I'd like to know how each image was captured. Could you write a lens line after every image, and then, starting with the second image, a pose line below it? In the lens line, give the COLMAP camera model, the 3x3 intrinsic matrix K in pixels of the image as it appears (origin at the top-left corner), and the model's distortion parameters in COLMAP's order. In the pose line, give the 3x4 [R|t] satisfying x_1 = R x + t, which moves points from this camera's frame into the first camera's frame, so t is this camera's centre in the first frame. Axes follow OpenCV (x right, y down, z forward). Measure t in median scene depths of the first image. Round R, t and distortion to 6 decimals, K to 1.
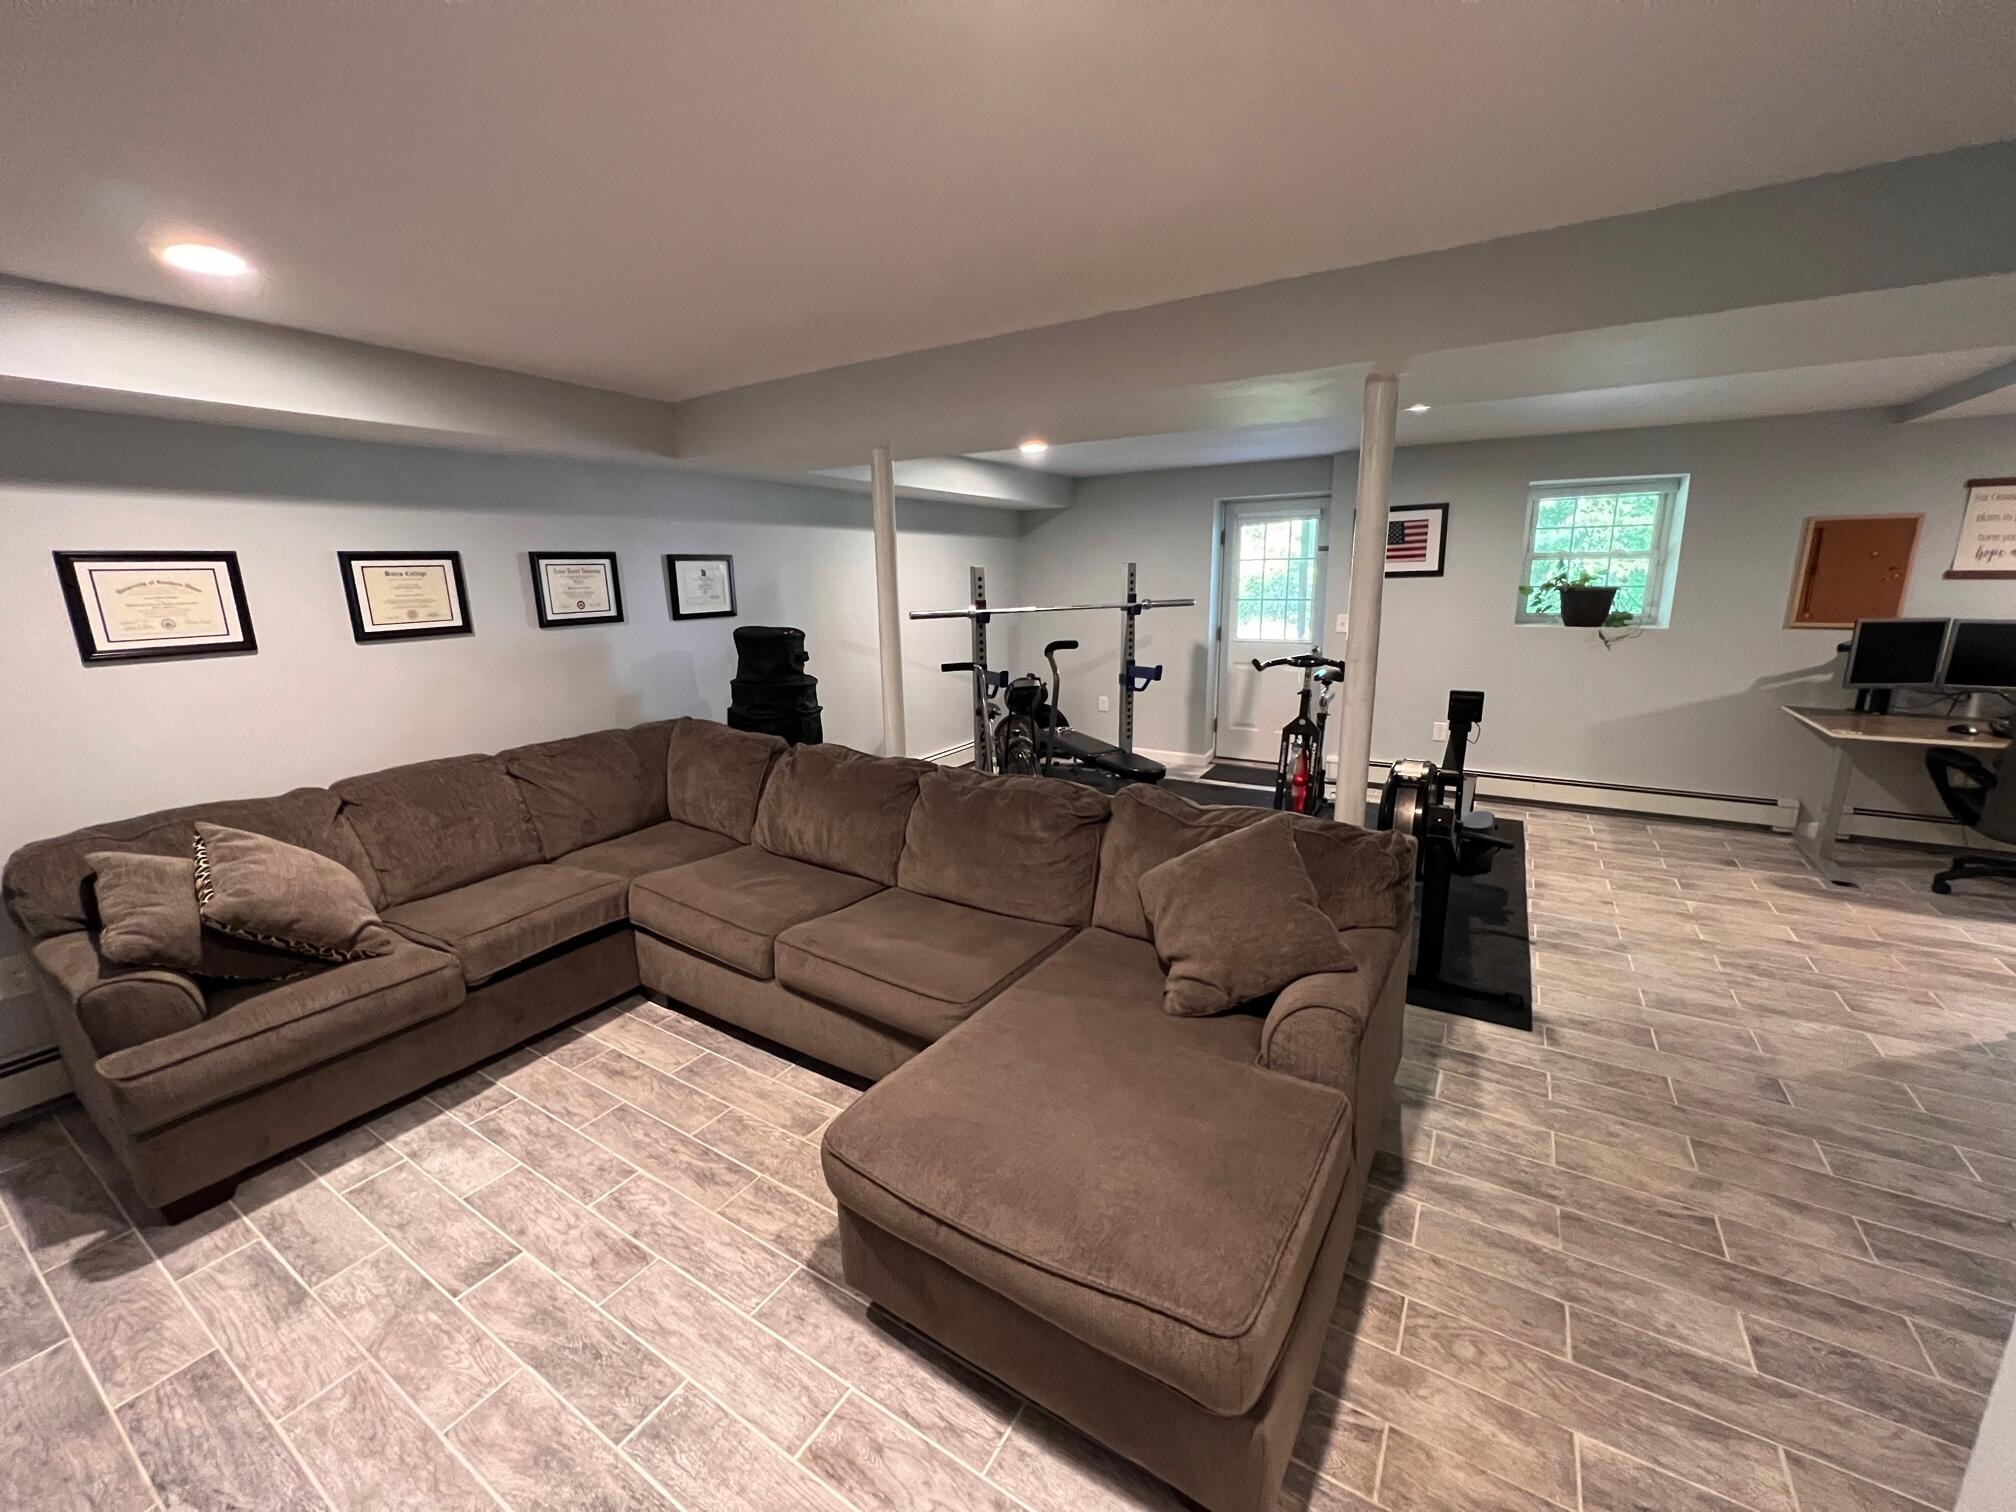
lens RADIAL K [[808.7, 0, 1011.0], [0, 808.7, 754.4], [0, 0, 1]] dist [0.000671, 0.000057]
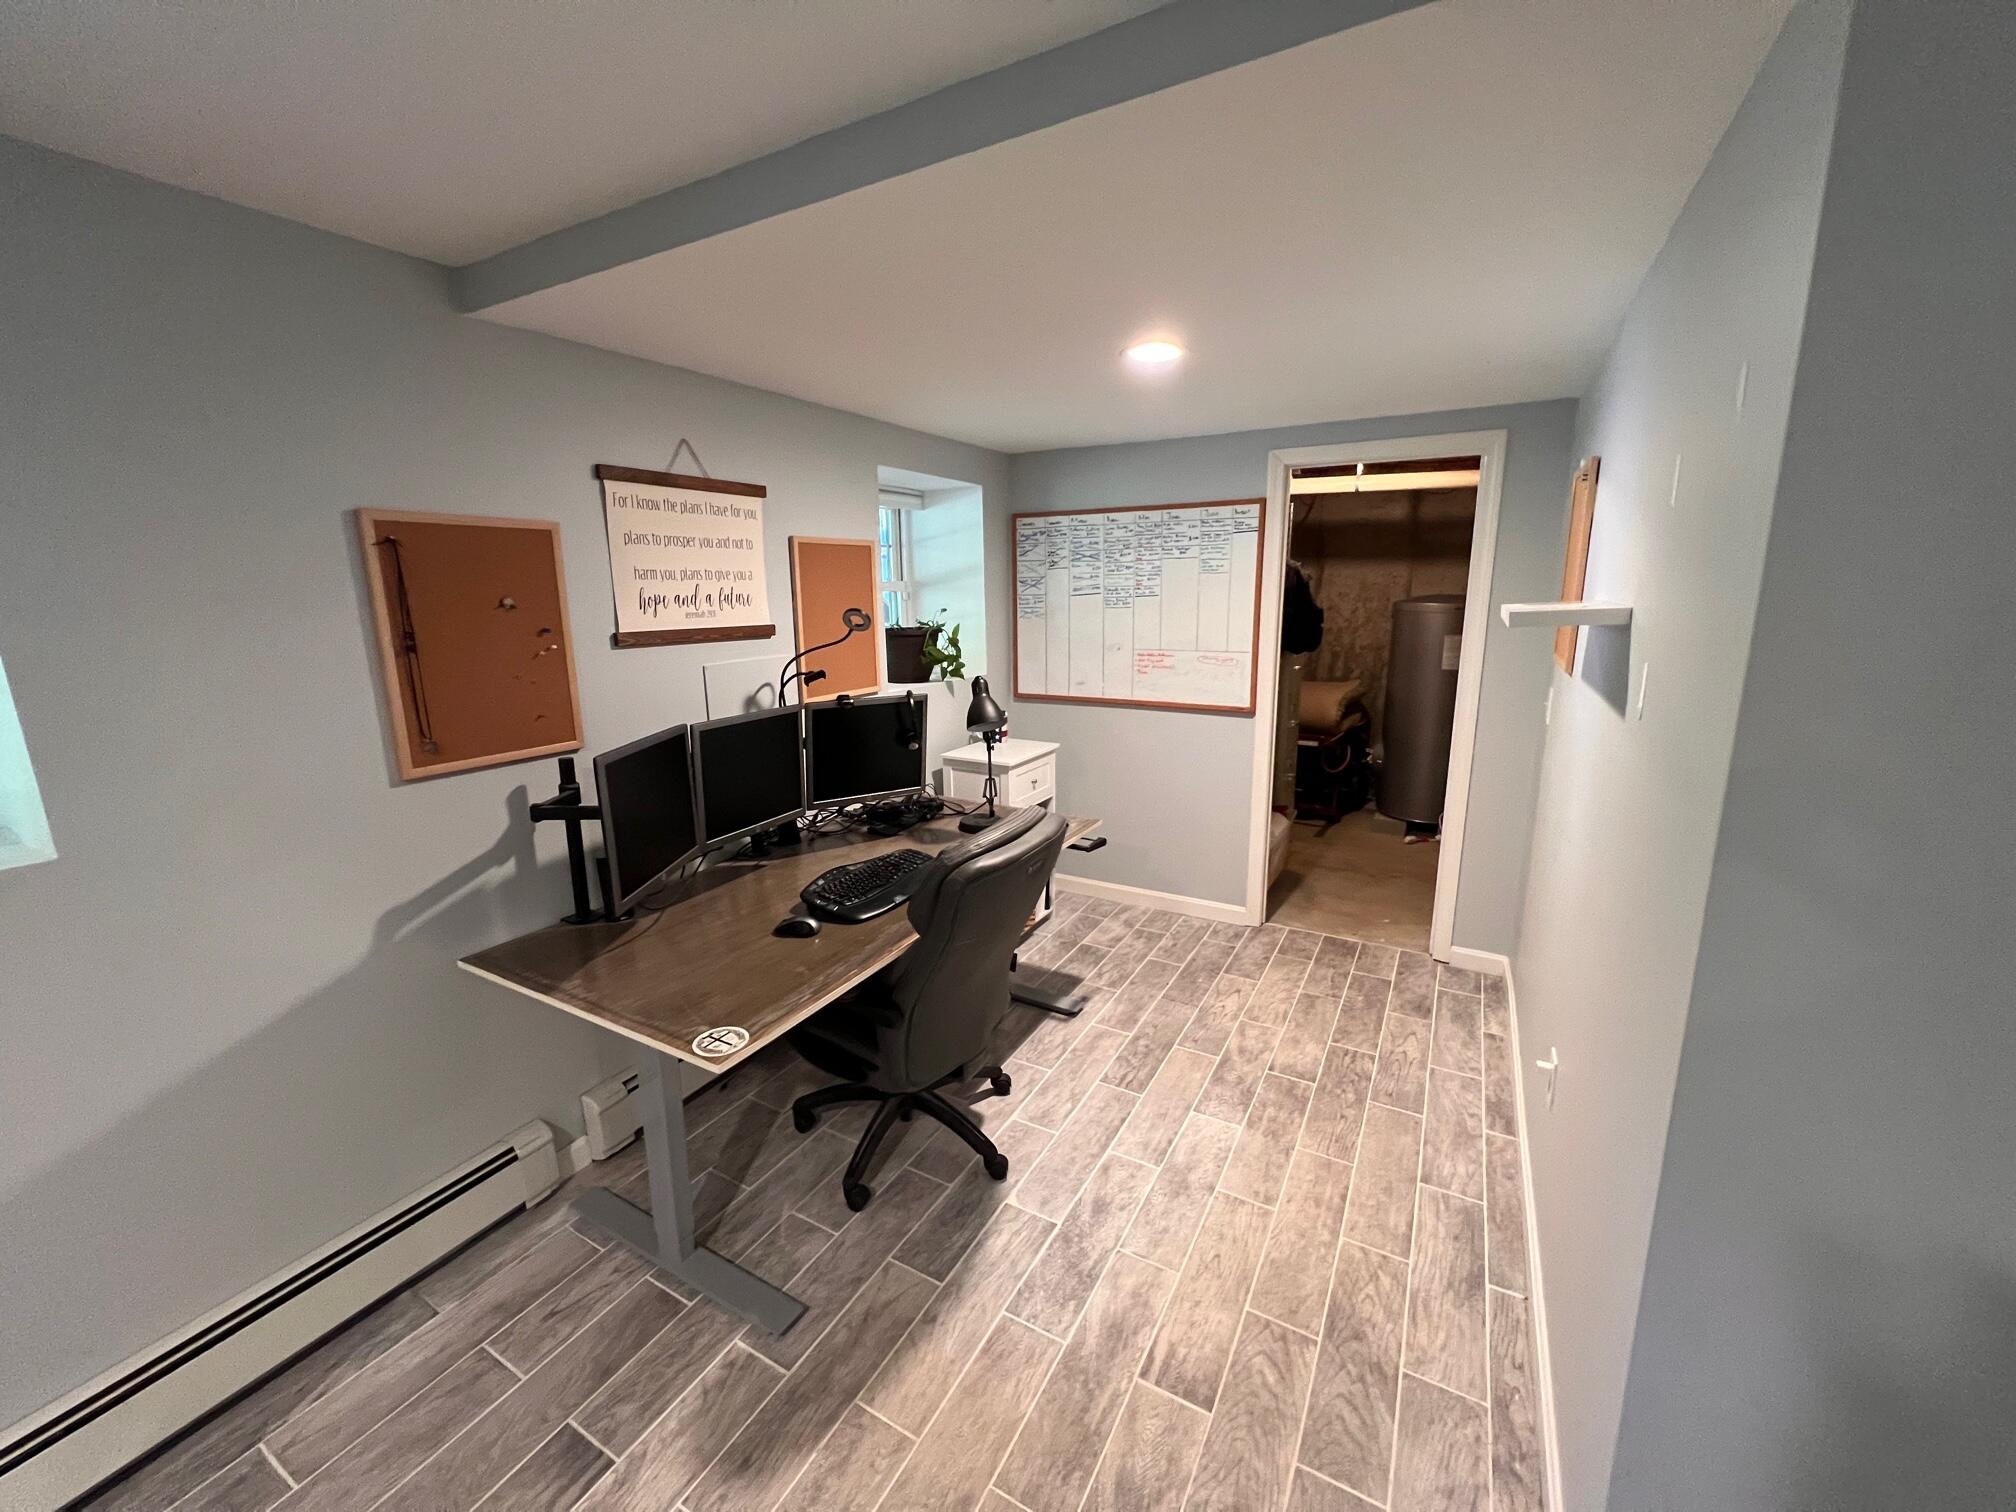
lens RADIAL K [[808.7, 0, 1004.5], [0, 808.7, 751.2], [0, 0, 1]] dist [0.000671, 0.000057]
pose [[-0.033180, -0.186330, 0.981927, 0.606467], [0.231271, 0.954371, 0.188916, -0.193873], [-0.972323, 0.233360, 0.011427, 0.760315]]
